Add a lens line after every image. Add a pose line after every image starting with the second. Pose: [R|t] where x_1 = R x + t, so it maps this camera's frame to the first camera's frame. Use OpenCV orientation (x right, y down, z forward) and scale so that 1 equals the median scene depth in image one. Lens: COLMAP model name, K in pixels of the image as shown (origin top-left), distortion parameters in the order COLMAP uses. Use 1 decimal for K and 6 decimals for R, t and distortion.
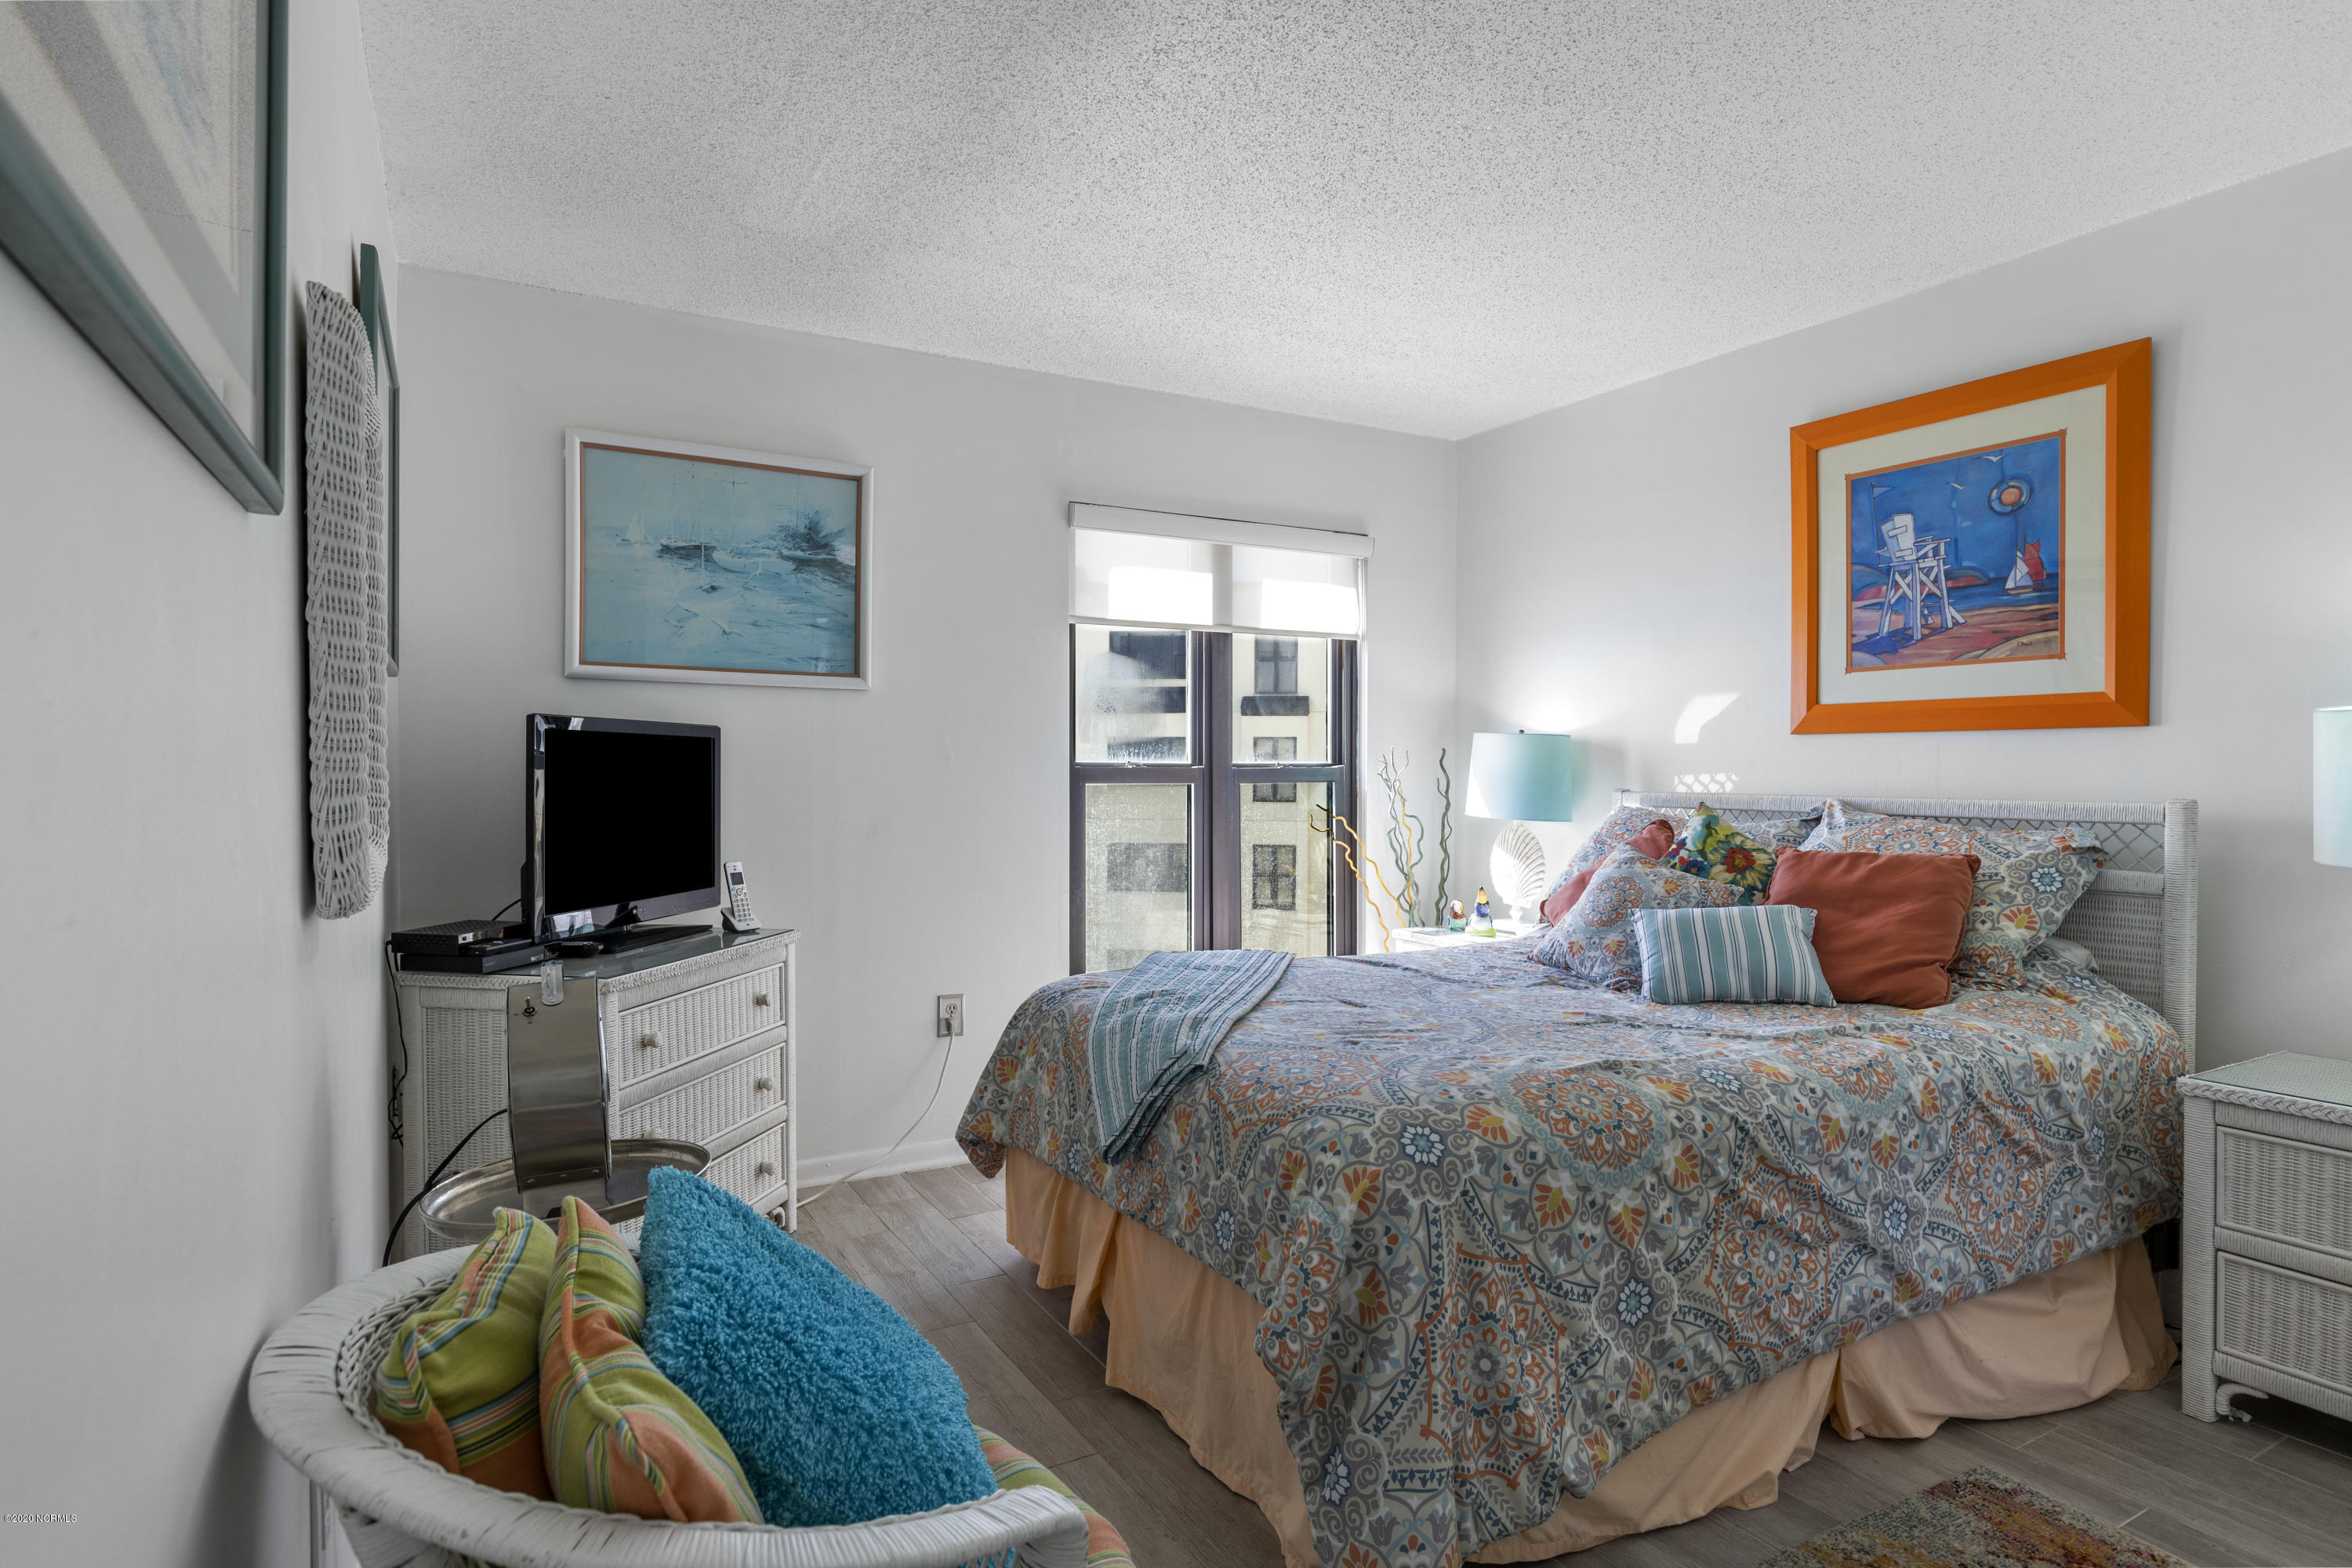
lens RADIAL K [[1232.3, 0, 1177.8], [0, 1232.3, 775.3], [0, 0, 1]] dist [-0.000661, 0.001079]
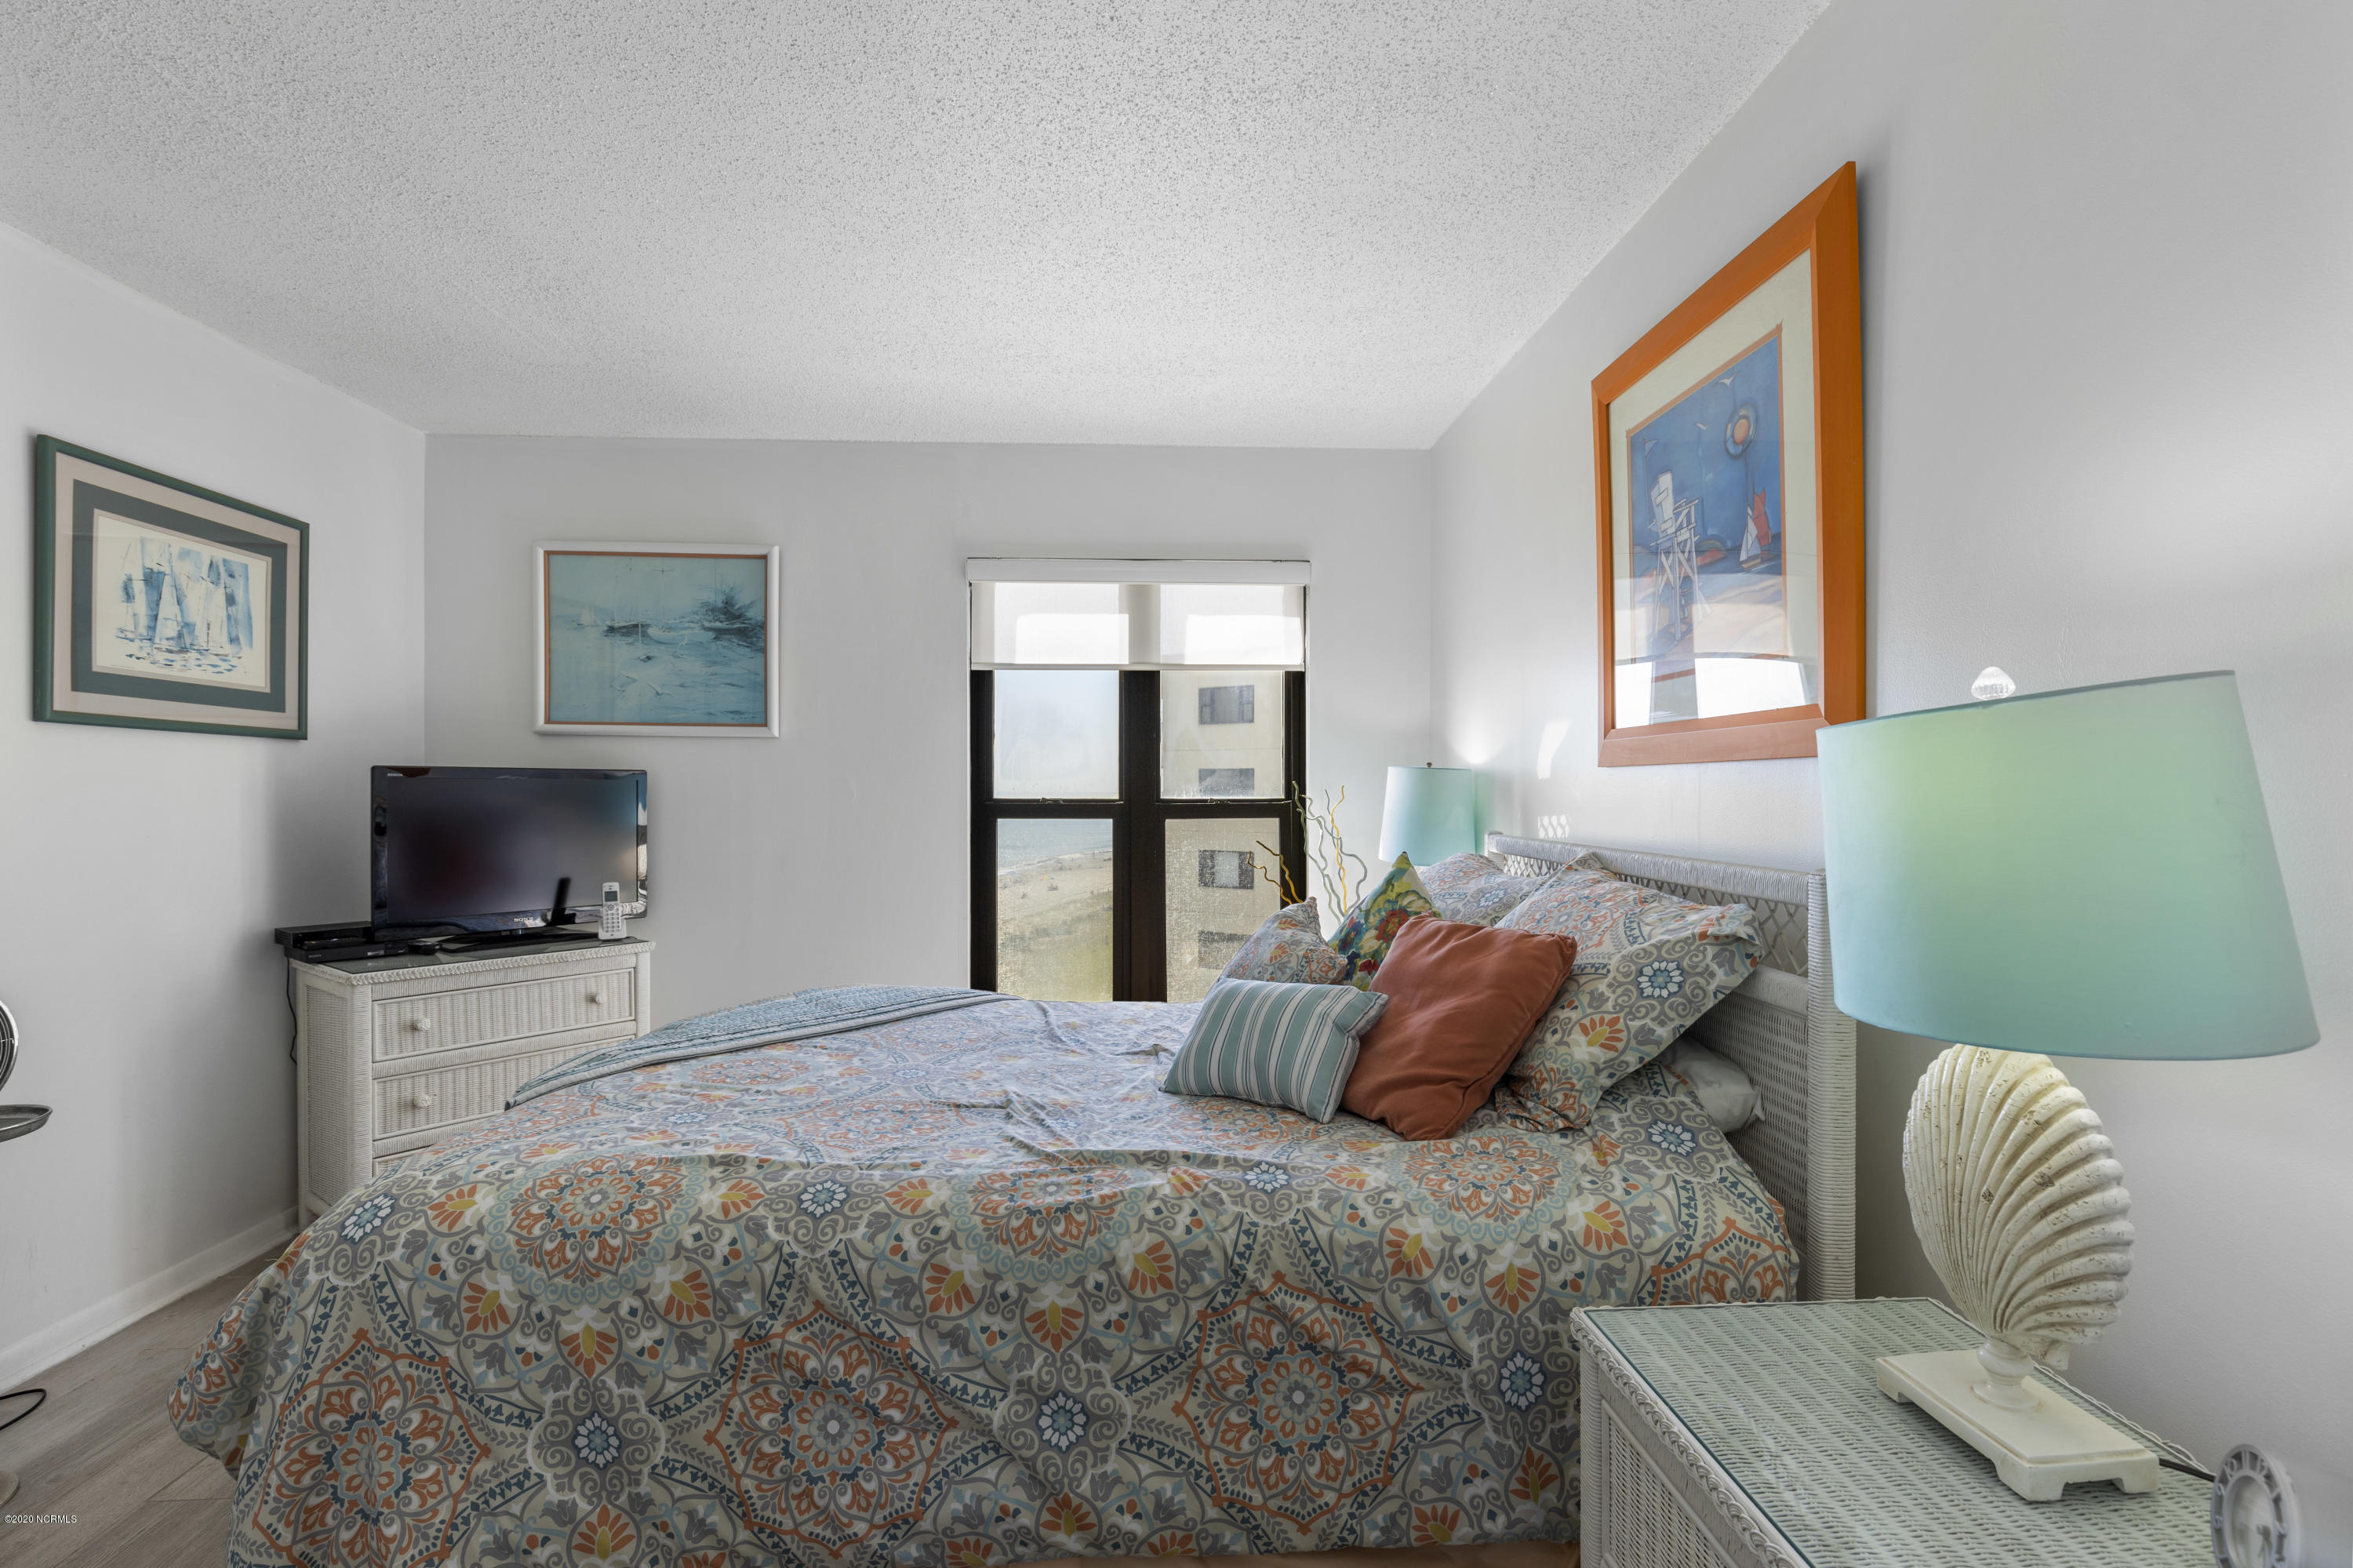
lens RADIAL K [[1083.8, 0, 1181.0], [0, 1083.8, 787.8], [0, 0, 1]] dist [-0.001830, -0.000081]
pose [[0.899044, -0.002858, -0.437849, 0.886185], [-0.001068, 0.999961, -0.008721, -0.021020], [0.437857, 0.008308, 0.899006, 0.405150]]
